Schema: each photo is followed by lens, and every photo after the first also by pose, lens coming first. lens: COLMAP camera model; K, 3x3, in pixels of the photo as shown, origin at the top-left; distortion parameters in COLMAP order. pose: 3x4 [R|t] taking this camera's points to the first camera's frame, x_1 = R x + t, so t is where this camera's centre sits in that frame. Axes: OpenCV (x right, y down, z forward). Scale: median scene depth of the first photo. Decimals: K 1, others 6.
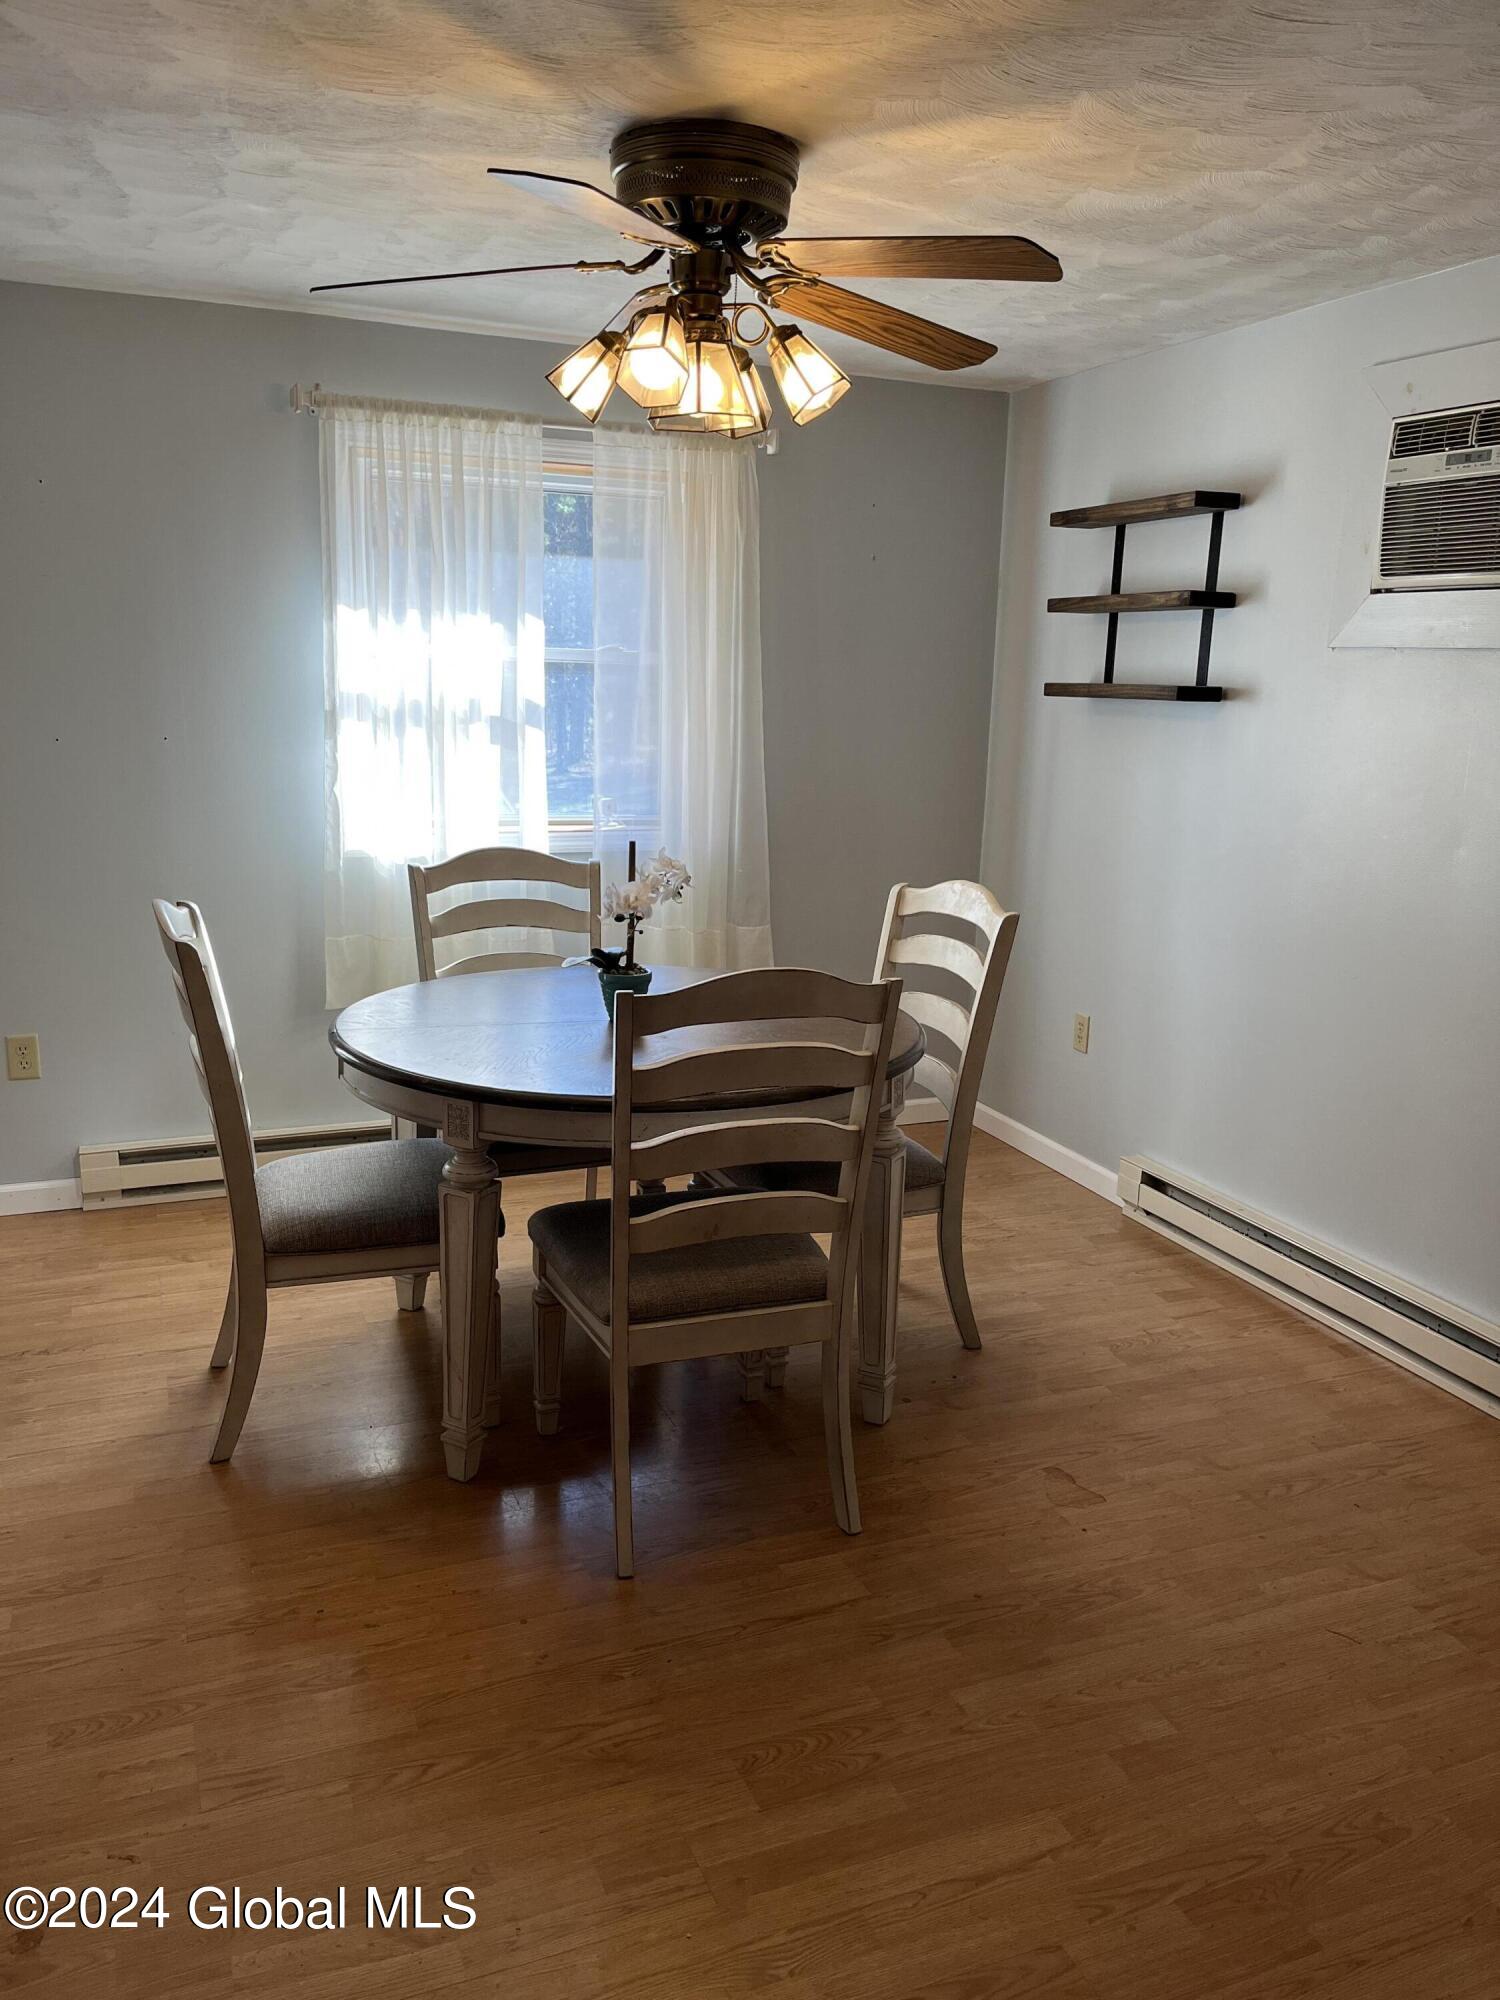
lens RADIAL K [[1508.9, 0, 747.7], [0, 1508.9, 1001.8], [0, 0, 1]] dist [0.025717, -0.028030]
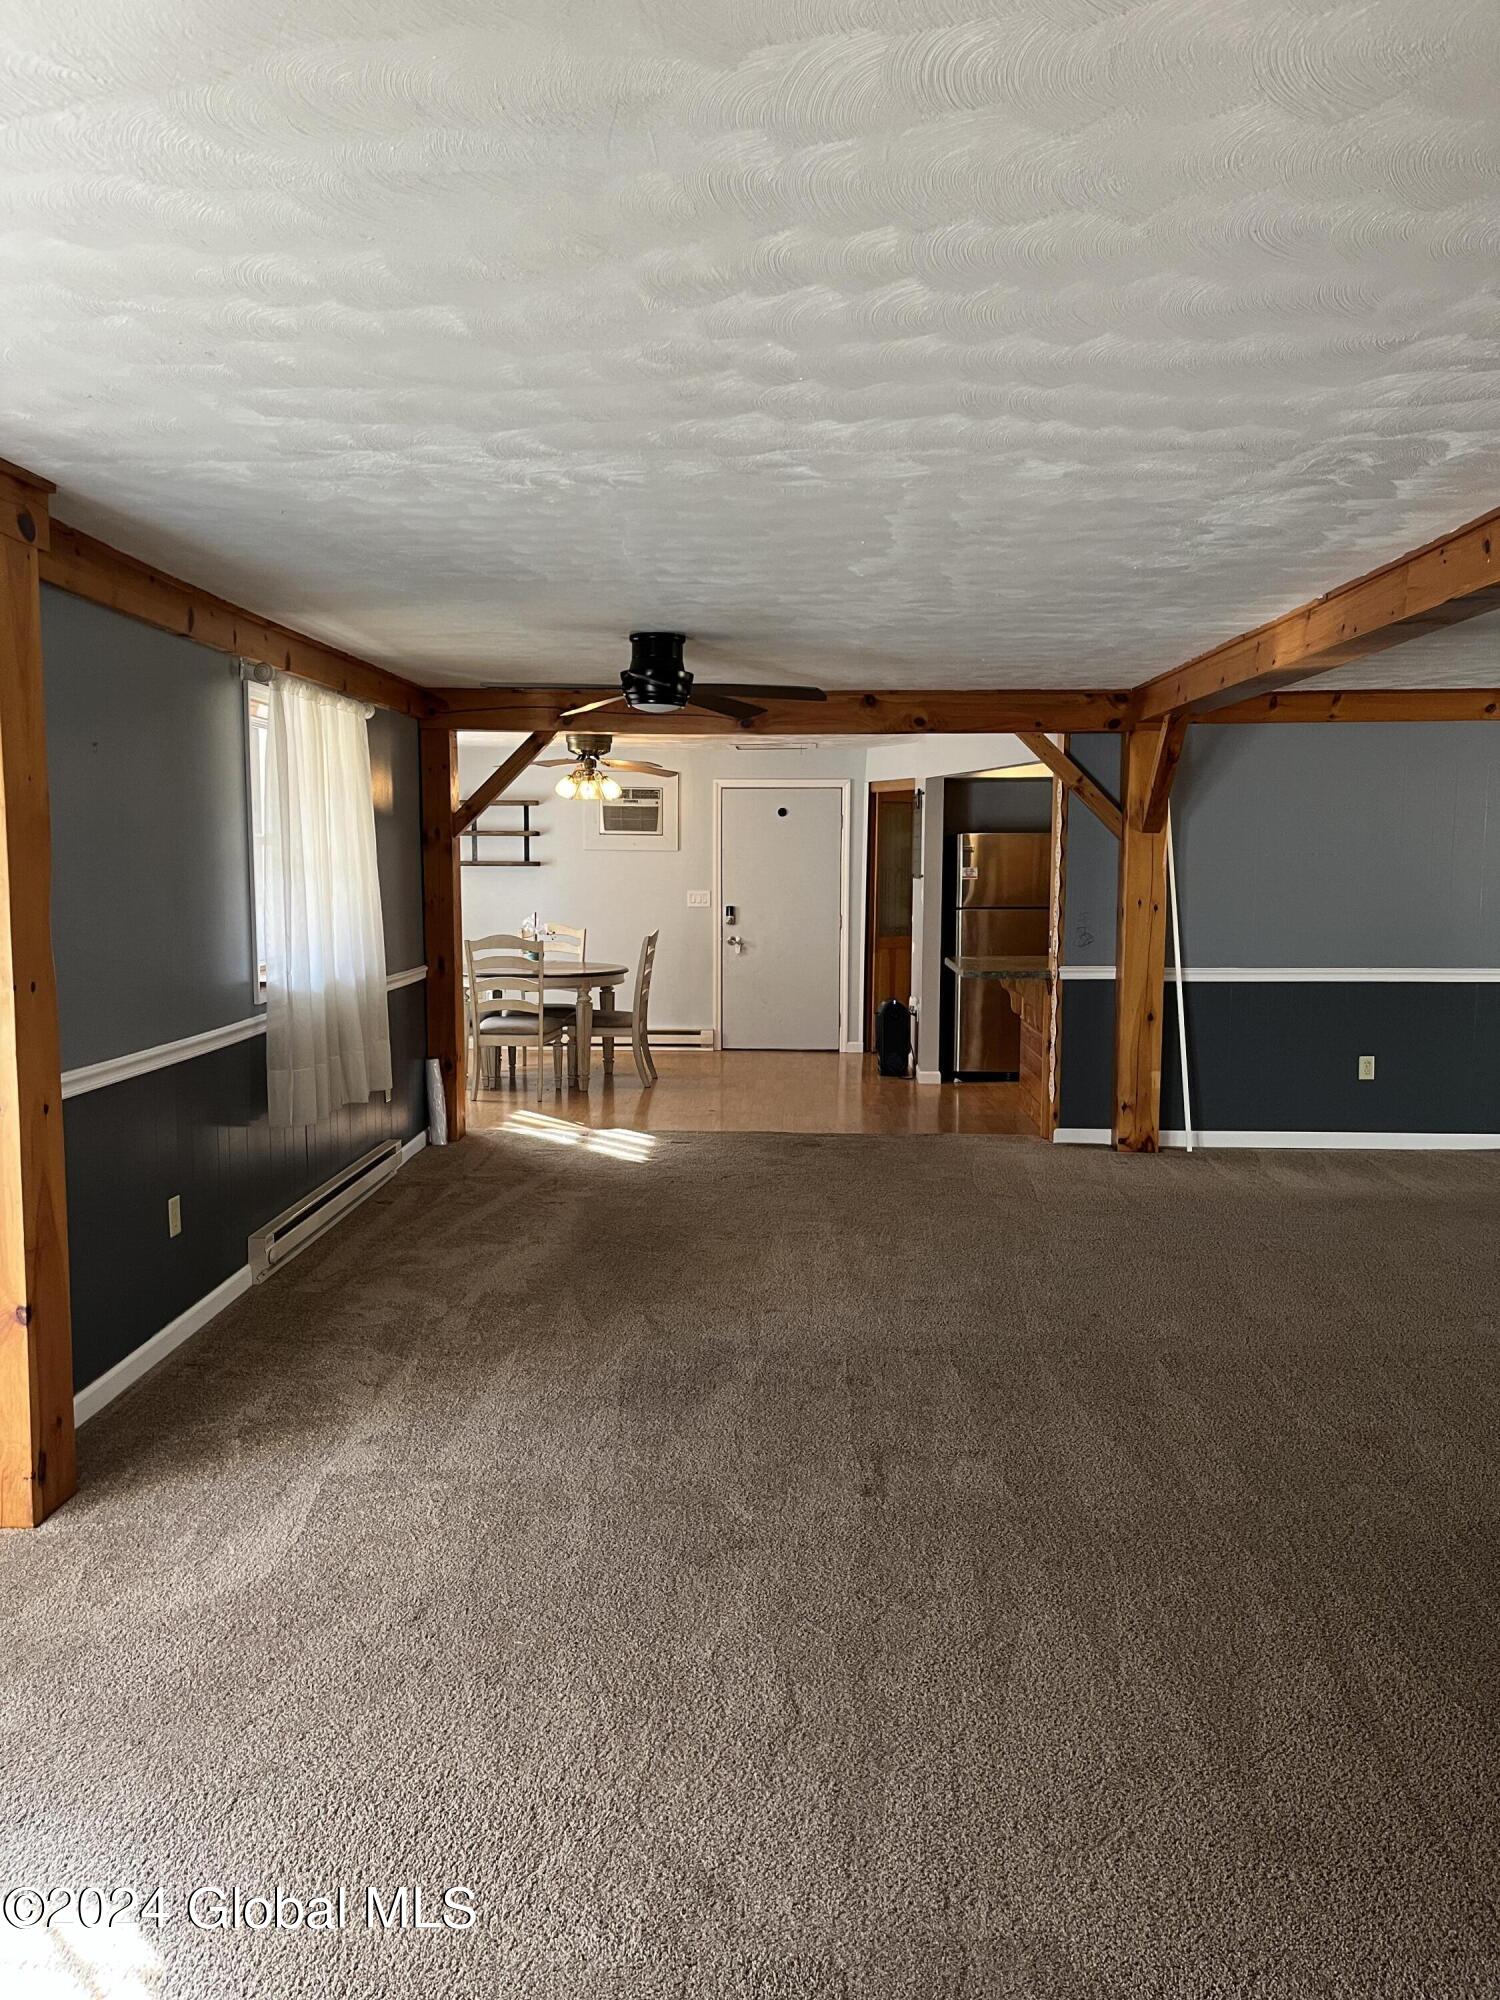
lens RADIAL K [[1508.9, 0, 749.3], [0, 1508.9, 1002.5], [0, 0, 1]] dist [0.025717, -0.028030]
pose [[0.390672, -0.110344, 0.913892, -2.325966], [0.204655, 0.978355, 0.030641, 0.064473], [-0.897492, 0.175062, 0.404798, -0.566211]]
